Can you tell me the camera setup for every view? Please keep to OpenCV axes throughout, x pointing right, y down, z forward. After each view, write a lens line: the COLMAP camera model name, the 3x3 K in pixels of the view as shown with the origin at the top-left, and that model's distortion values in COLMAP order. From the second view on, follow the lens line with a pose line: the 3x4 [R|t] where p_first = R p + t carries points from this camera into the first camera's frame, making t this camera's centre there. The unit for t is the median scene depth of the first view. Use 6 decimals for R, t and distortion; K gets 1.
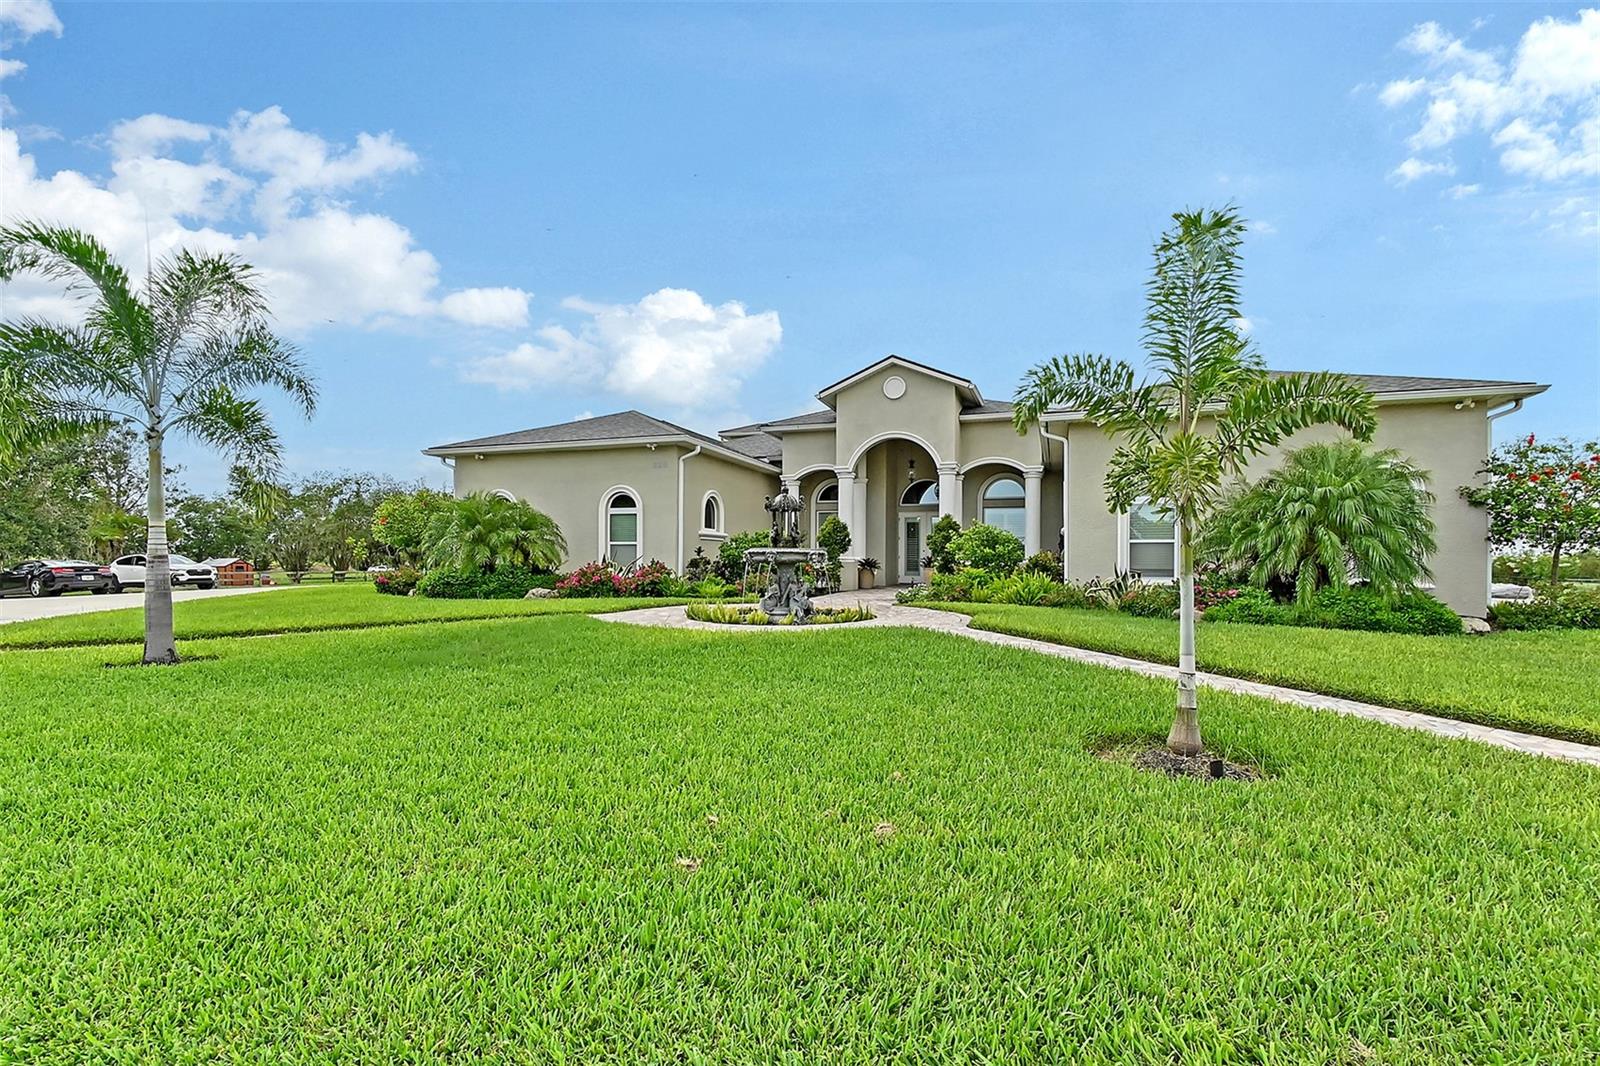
lens RADIAL K [[729.6, 0, 812.6], [0, 729.6, 531.1], [0, 0, 1]] dist [0.000989, -0.000410]
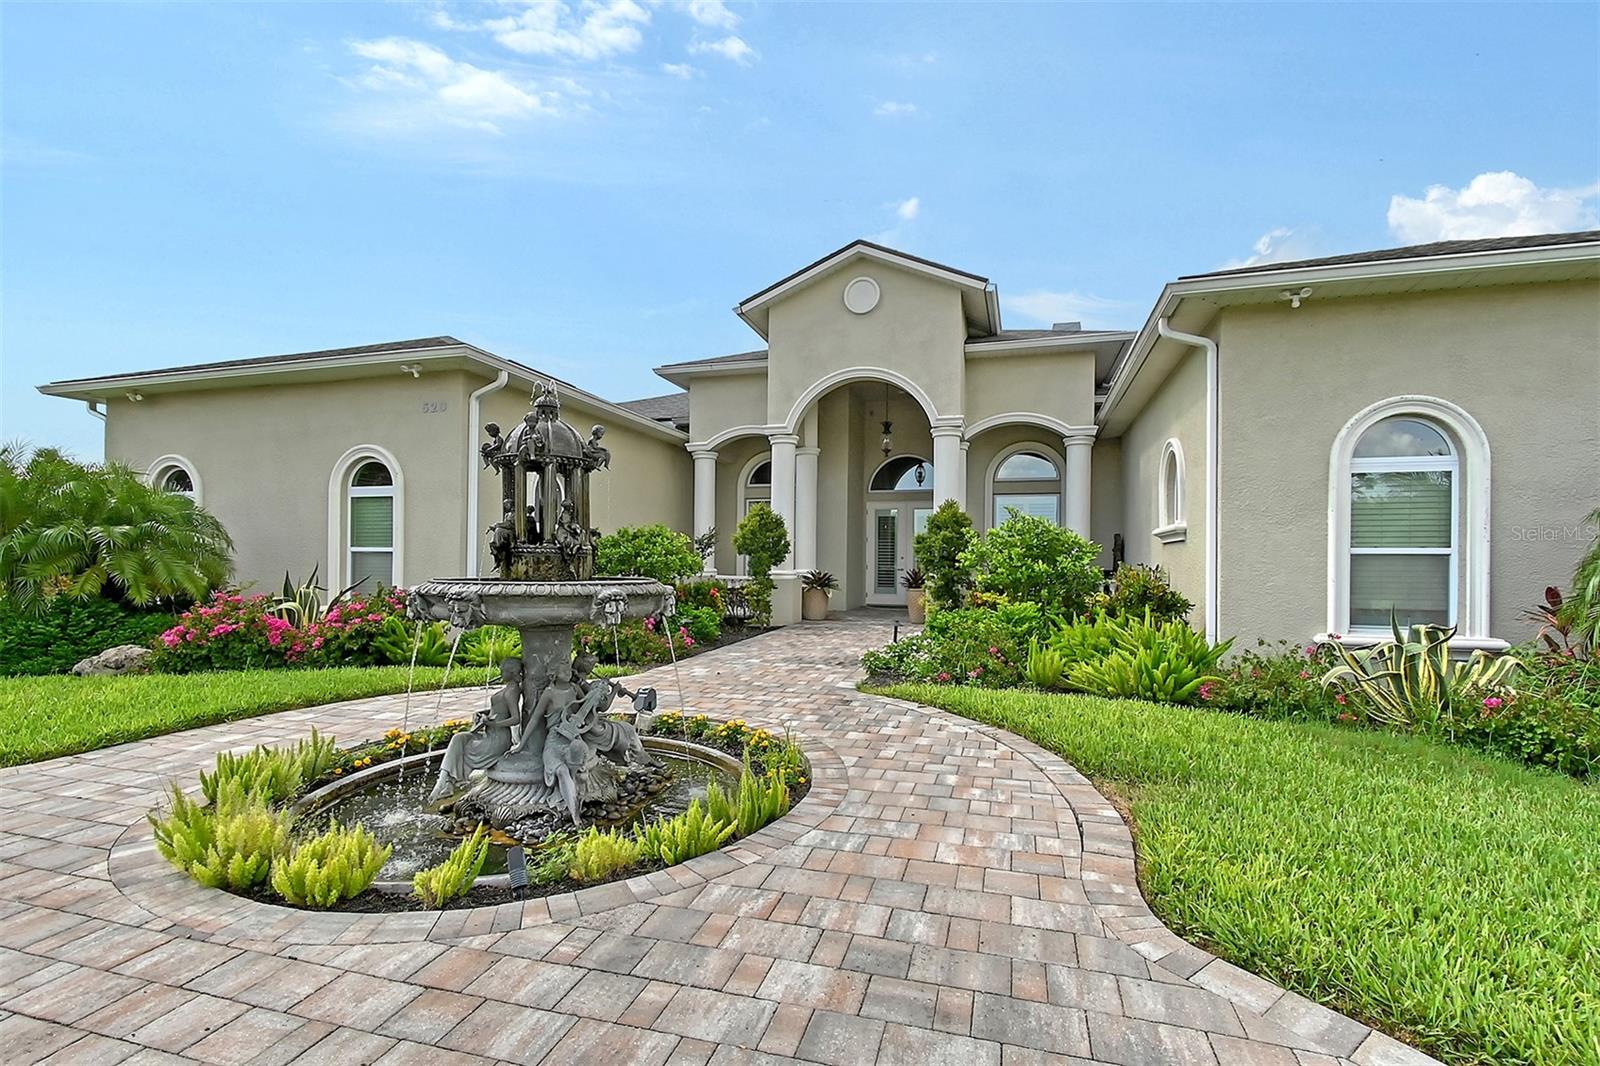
lens RADIAL K [[729.6, 0, 827.8], [0, 729.6, 542.5], [0, 0, 1]] dist [0.000989, -0.000410]
pose [[0.997633, 0.001735, 0.068735, 0.042302], [-0.002921, 0.999849, 0.017152, 0.000484], [-0.068695, -0.017312, 0.997487, 0.387792]]
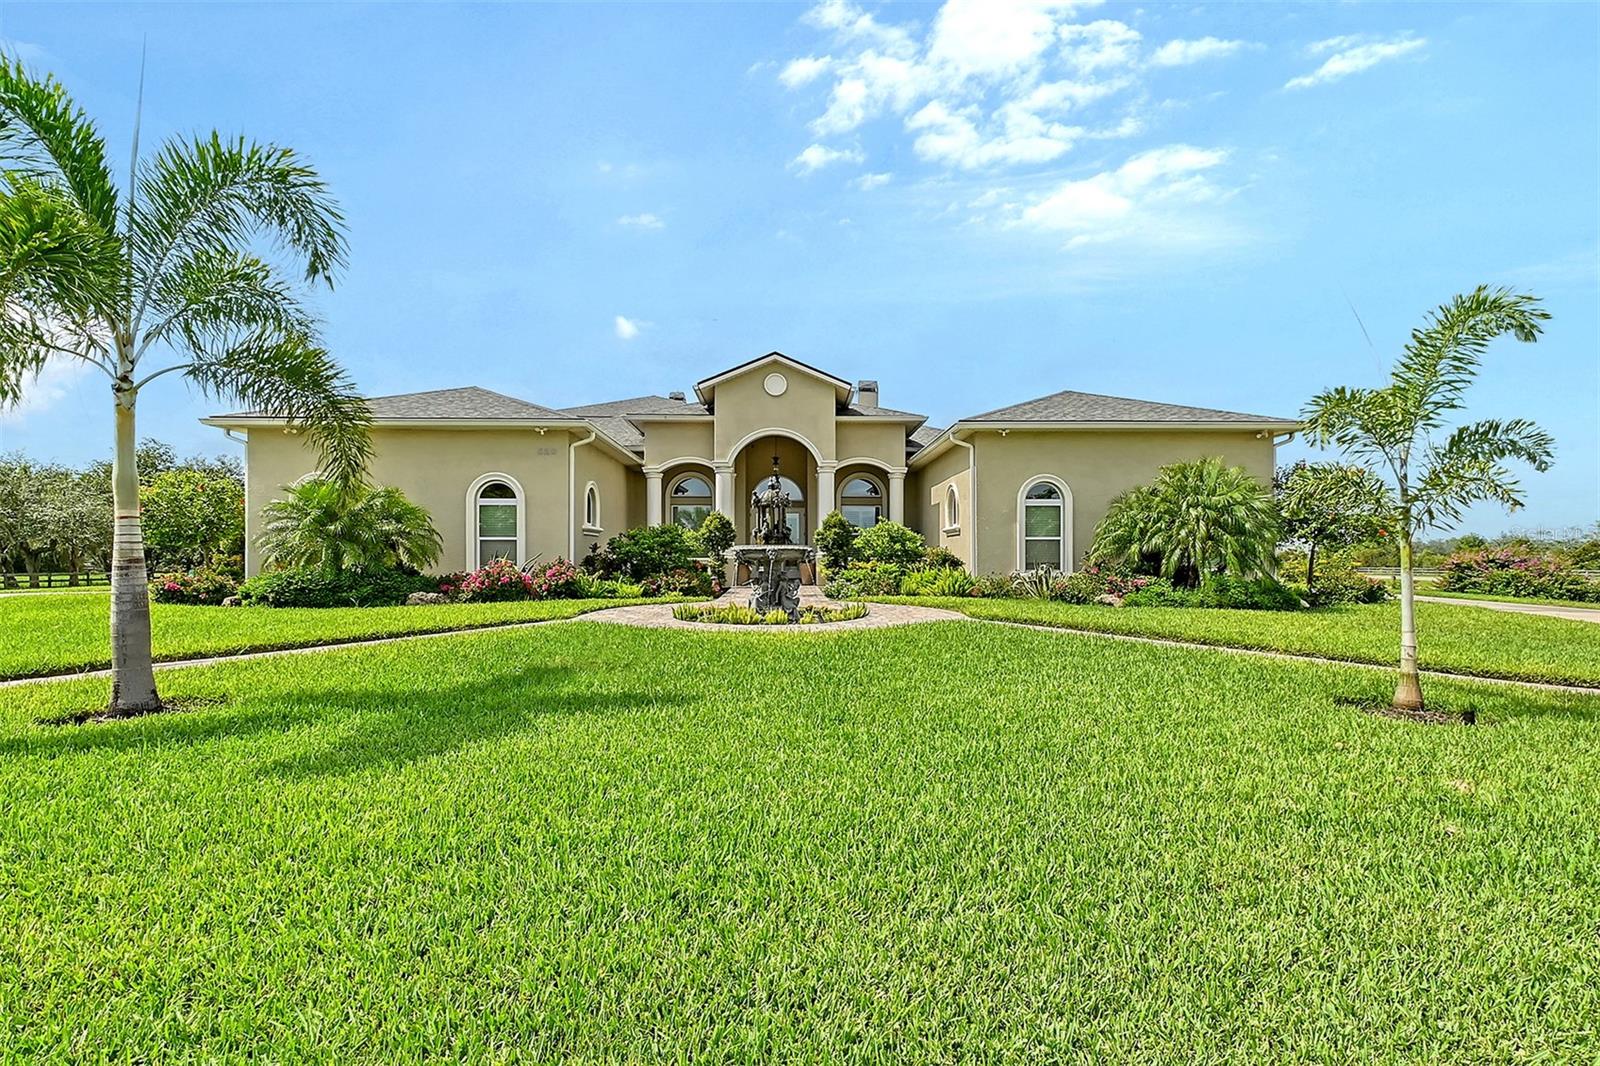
lens RADIAL K [[729.6, 0, 810.0], [0, 729.6, 528.0], [0, 0, 1]] dist [0.000989, -0.000410]
pose [[0.935004, 0.007617, 0.354555, -0.200823], [-0.008778, 0.999960, 0.001666, -0.001018], [-0.354528, -0.004670, 0.935034, 0.039088]]
